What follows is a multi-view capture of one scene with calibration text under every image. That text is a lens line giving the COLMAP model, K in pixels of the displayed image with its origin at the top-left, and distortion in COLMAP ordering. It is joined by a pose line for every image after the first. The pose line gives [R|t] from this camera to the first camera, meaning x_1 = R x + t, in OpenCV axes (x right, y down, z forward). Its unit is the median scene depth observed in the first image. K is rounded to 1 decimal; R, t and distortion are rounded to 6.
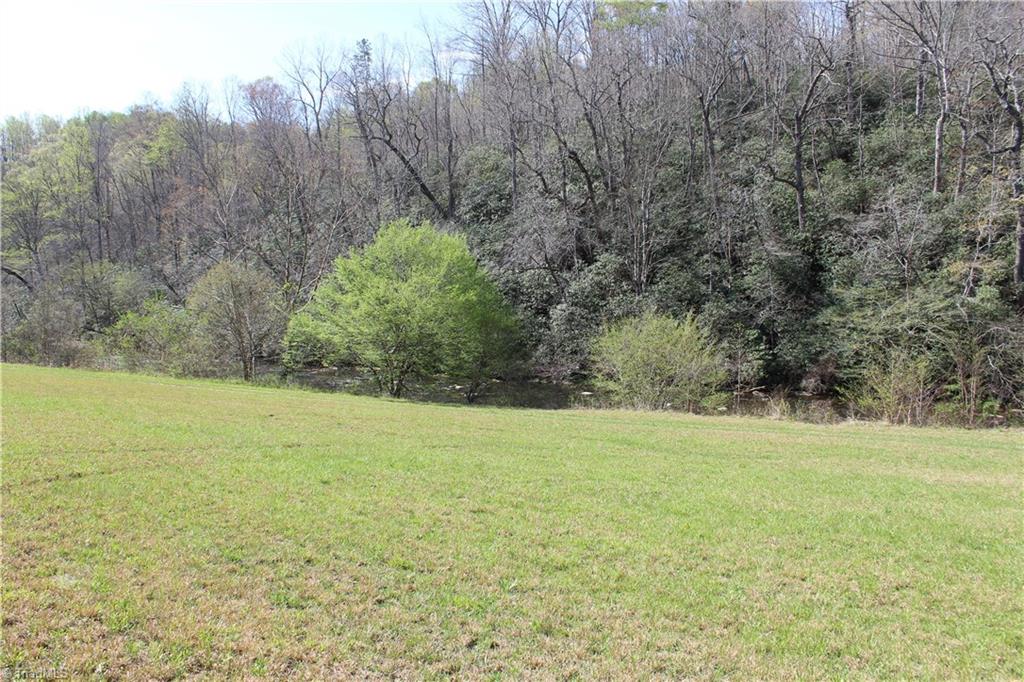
lens RADIAL K [[849.6, 0, 504.1], [0, 849.6, 341.7], [0, 0, 1]] dist [-0.171285, 0.160115]
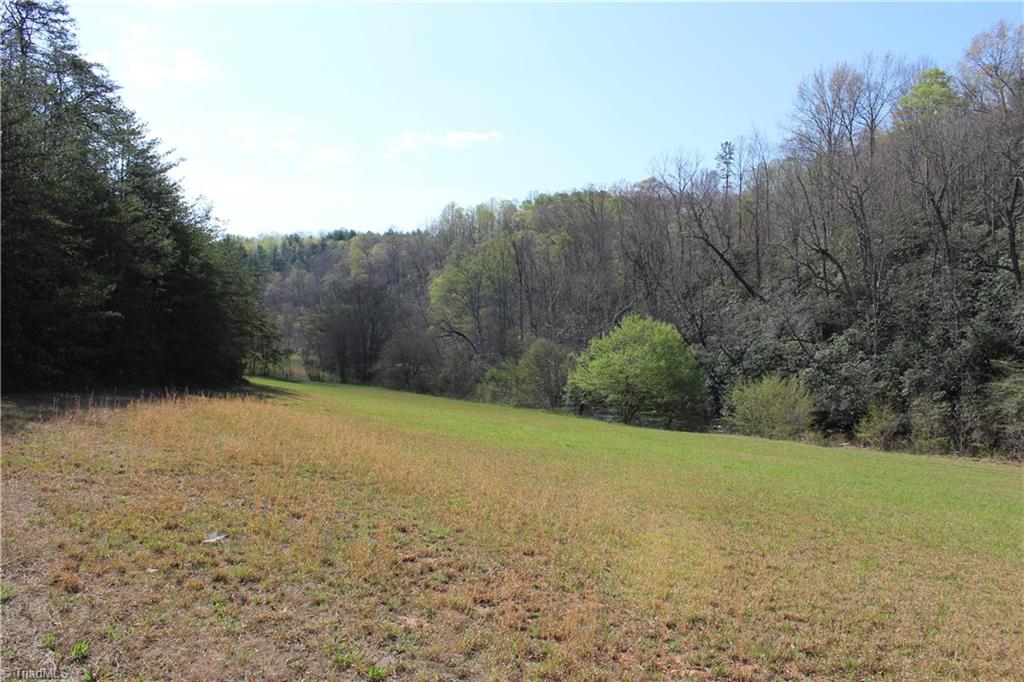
lens RADIAL K [[849.6, 0, 504.1], [0, 849.6, 341.7], [0, 0, 1]] dist [-0.171285, 0.160115]
pose [[0.866051, 0.006377, -0.499915, 0.466992], [-0.039573, 0.997656, -0.055830, 0.007085], [0.498387, 0.068134, 0.864273, -0.518191]]
